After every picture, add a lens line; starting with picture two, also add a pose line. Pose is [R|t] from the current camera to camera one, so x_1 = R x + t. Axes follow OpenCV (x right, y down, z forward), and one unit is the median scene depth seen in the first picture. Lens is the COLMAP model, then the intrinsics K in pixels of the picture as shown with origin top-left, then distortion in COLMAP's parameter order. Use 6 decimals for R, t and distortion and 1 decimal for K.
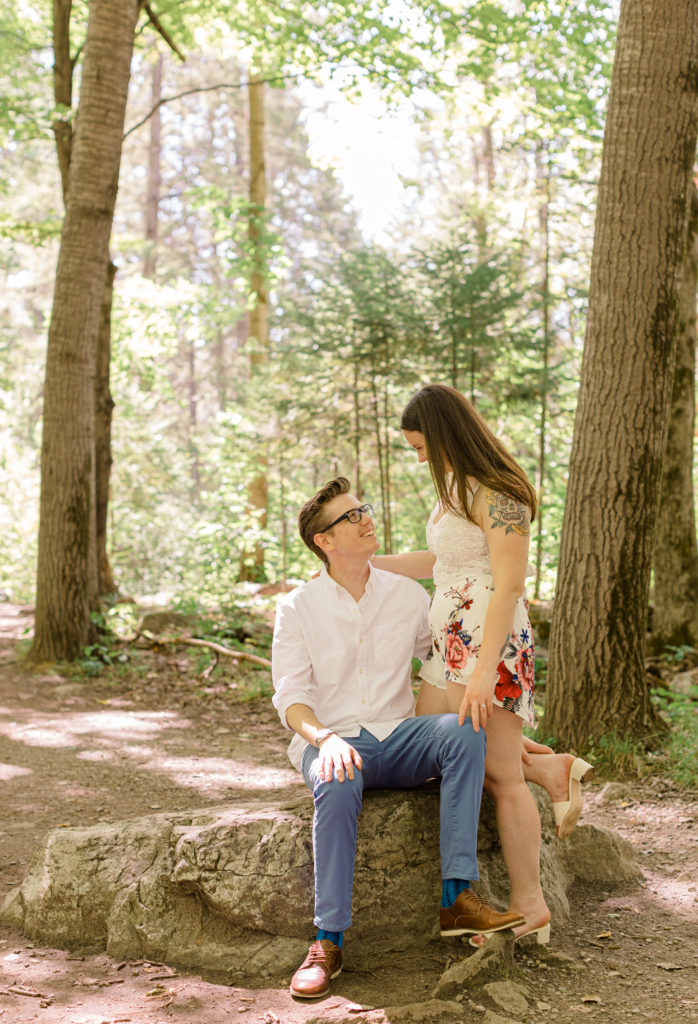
lens RADIAL K [[1666.7, 0, 349.0], [0, 1666.7, 542.6], [0, 0, 1]] dist [0.027309, -0.026476]
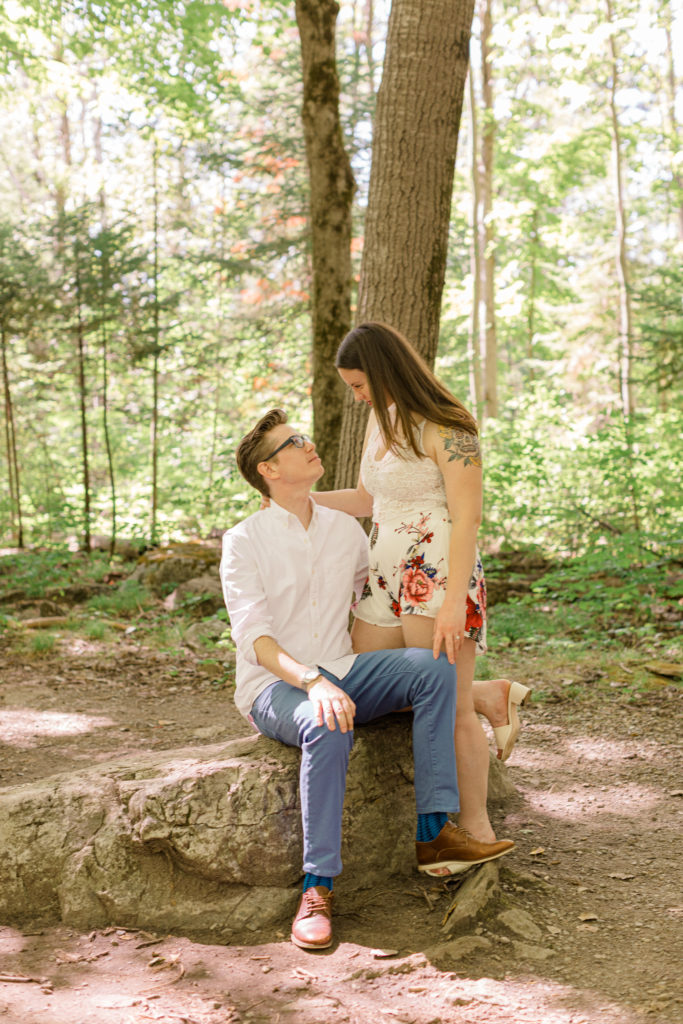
lens RADIAL K [[1469.4, 0, 341.5], [0, 1469.4, 512.0], [0, 0, 1]] dist [0.021963, 0.002210]
pose [[0.950246, -0.026473, 0.310374, -0.246127], [0.022101, 0.999601, 0.017595, 0.004594], [-0.310716, -0.009860, 0.950452, 0.170714]]
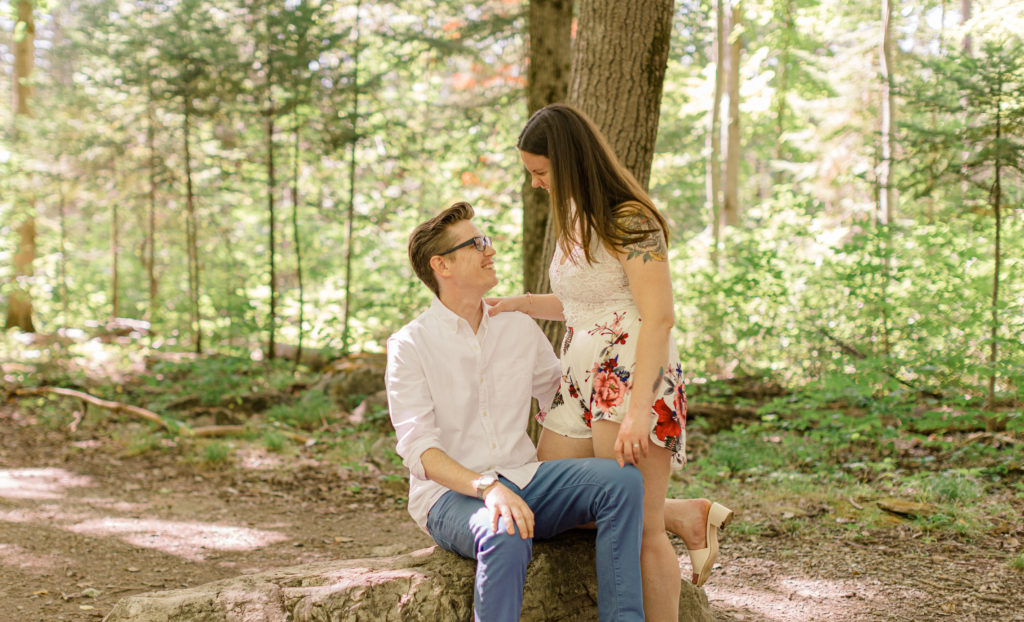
lens RADIAL K [[1664.2, 0, 453.2], [0, 1664.2, 382.5], [0, 0, 1]] dist [0.012459, 0.083955]
pose [[0.968863, -0.001500, 0.247593, -0.243483], [-0.010906, 0.998753, 0.048726, 0.015971], [-0.247357, -0.049909, 0.967638, 0.123839]]
